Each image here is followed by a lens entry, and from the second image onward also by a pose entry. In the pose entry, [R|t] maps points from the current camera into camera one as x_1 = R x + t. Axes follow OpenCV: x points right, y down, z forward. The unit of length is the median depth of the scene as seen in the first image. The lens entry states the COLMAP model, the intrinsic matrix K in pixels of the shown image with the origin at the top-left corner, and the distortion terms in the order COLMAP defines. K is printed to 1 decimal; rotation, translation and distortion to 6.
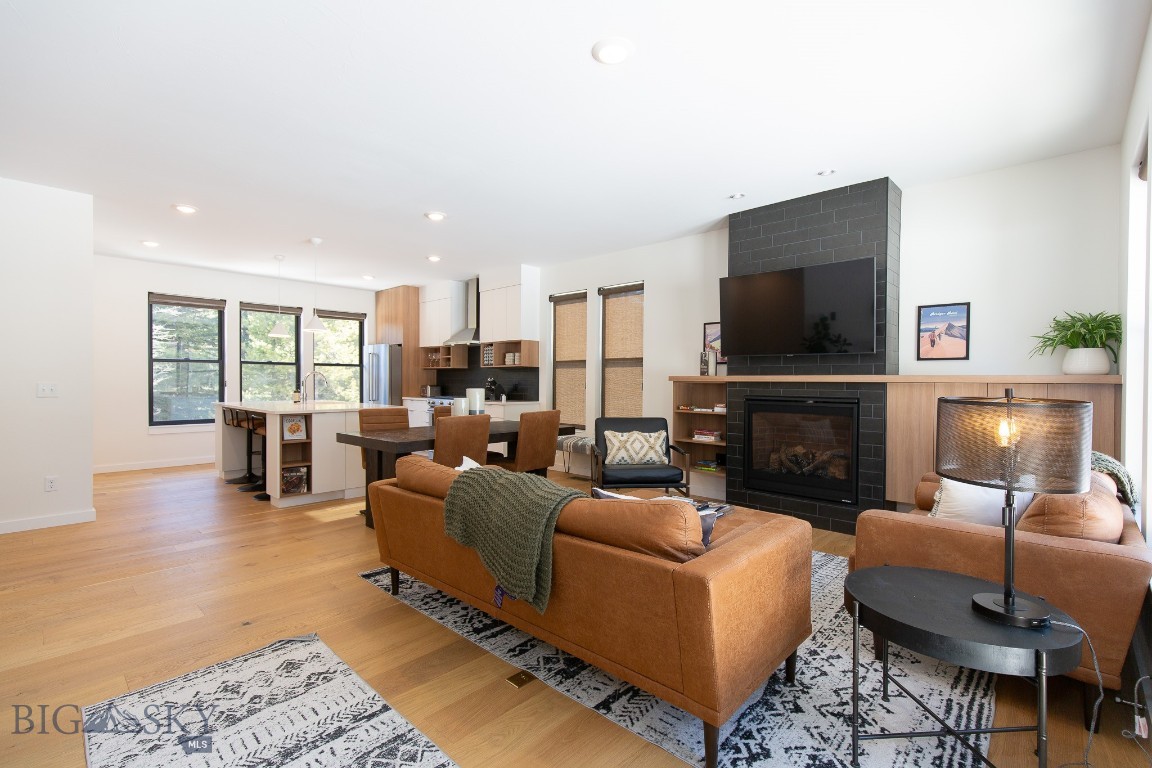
lens RADIAL K [[520.4, 0, 585.3], [0, 520.4, 387.4], [0, 0, 1]] dist [0.005098, -0.000773]
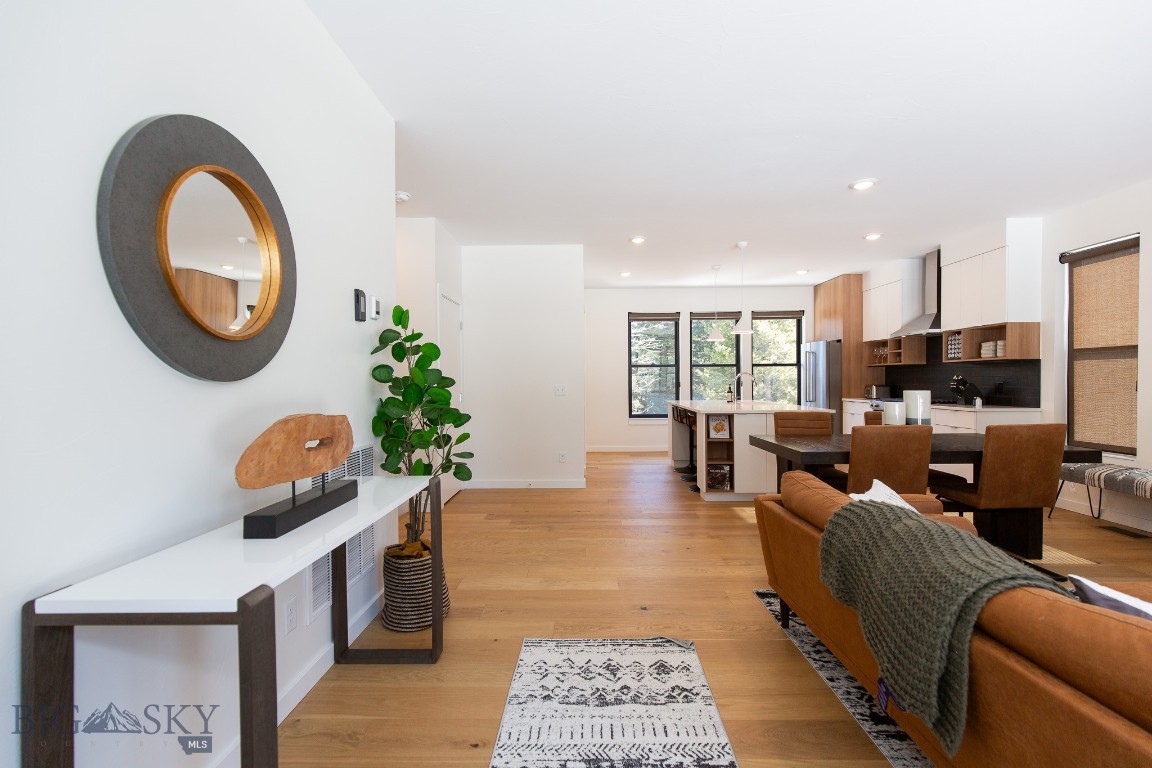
lens RADIAL K [[520.4, 0, 573.9], [0, 520.4, 385.2], [0, 0, 1]] dist [0.005098, -0.000773]
pose [[0.660025, -0.002108, -0.751241, 0.034076], [0.000940, 0.999998, -0.001981, -0.004443], [0.751243, 0.000601, 0.660026, 0.089545]]
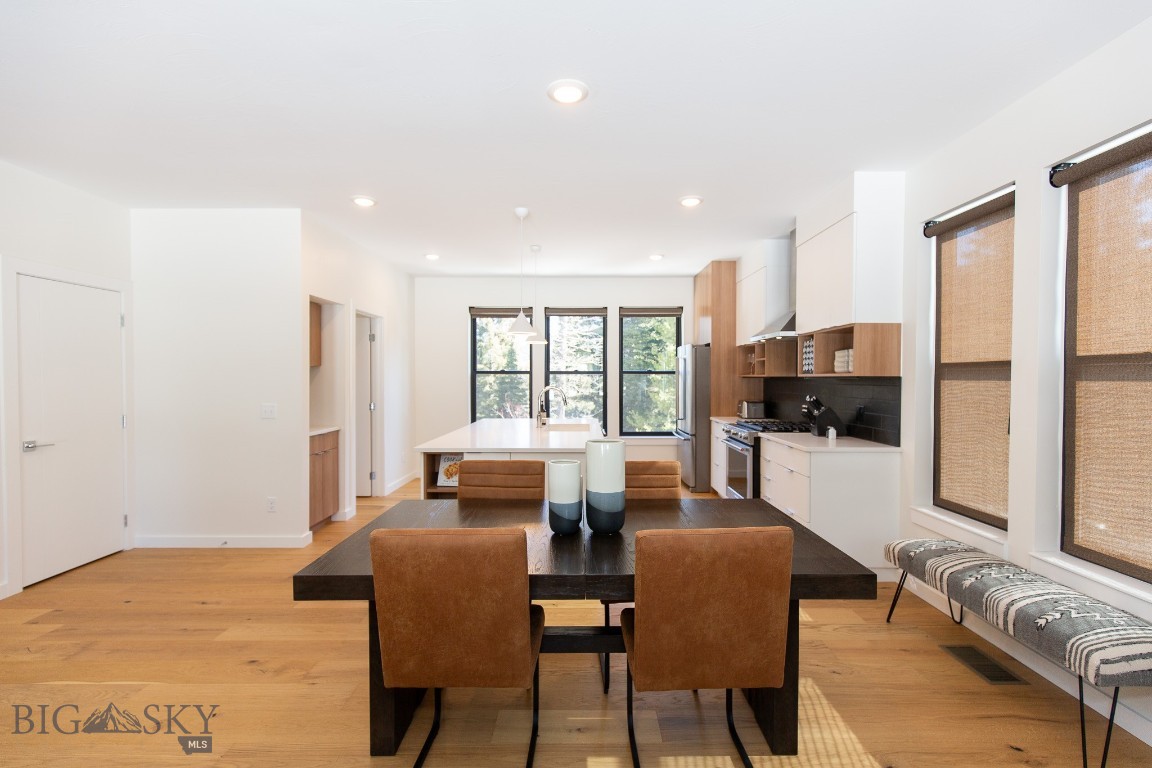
lens RADIAL K [[520.4, 0, 578.1], [0, 520.4, 386.0], [0, 0, 1]] dist [0.005098, -0.000773]
pose [[0.674338, 0.006890, -0.738390, 0.093320], [-0.005427, 0.999976, 0.004375, -0.042922], [0.738403, 0.001057, 0.674359, 0.626196]]
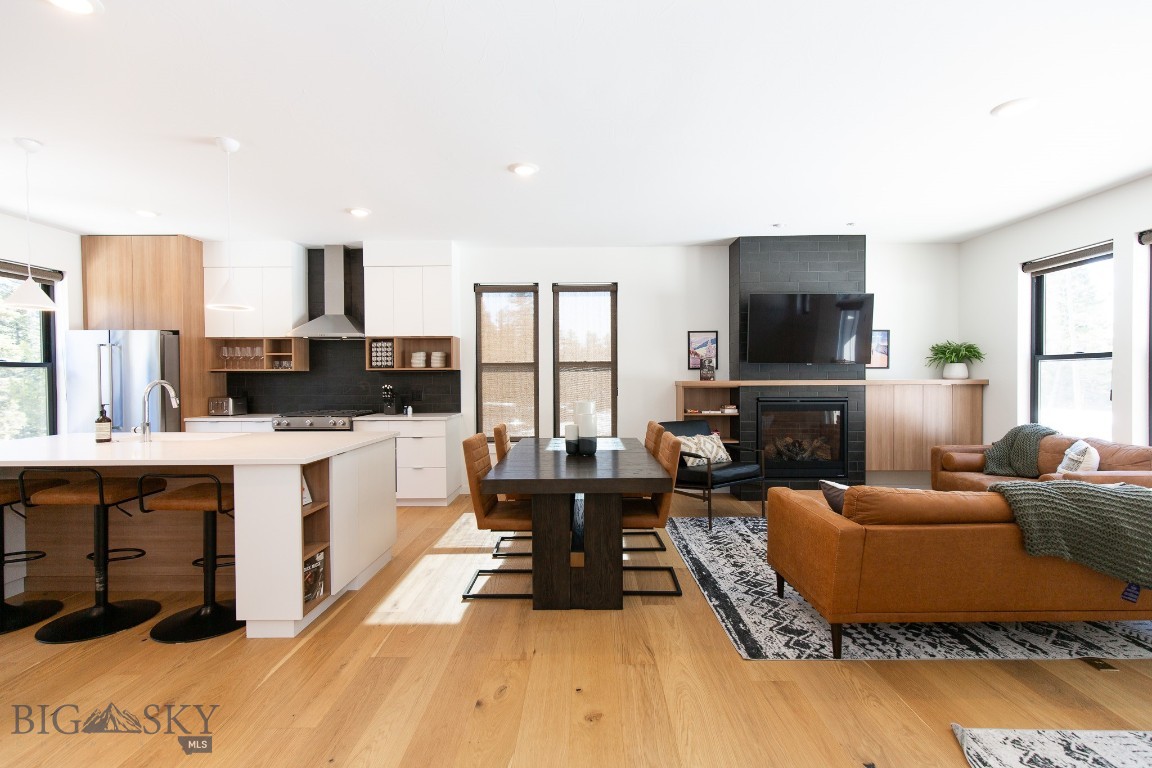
lens RADIAL K [[520.4, 0, 586.2], [0, 520.4, 386.1], [0, 0, 1]] dist [0.005098, -0.000773]
pose [[0.734022, -0.021163, 0.678796, -0.690163], [0.018641, 0.999766, 0.011012, -0.027493], [-0.678870, 0.004570, 0.734245, 0.379488]]
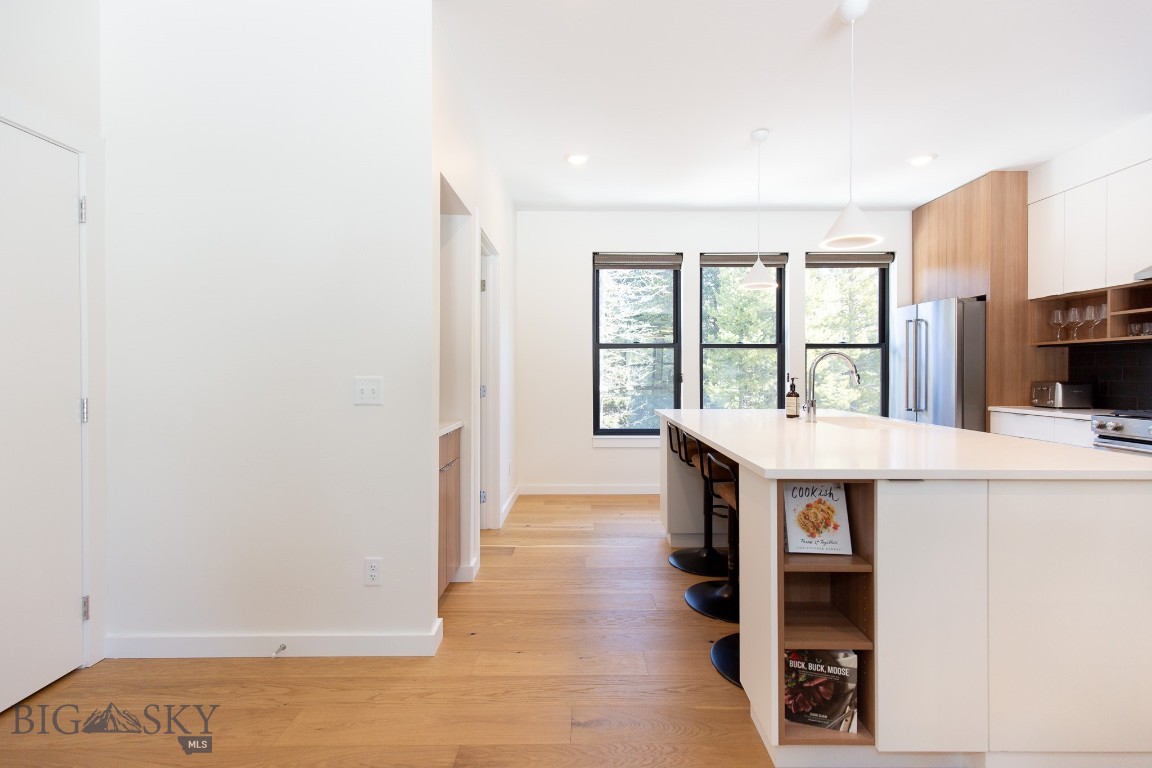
lens RADIAL K [[520.4, 0, 583.1], [0, 520.4, 378.5], [0, 0, 1]] dist [0.005098, -0.000773]
pose [[0.677281, 0.003456, -0.735716, -0.411825], [-0.005596, 0.999984, -0.000454, -0.006776], [0.735703, 0.004425, 0.677290, 0.662445]]
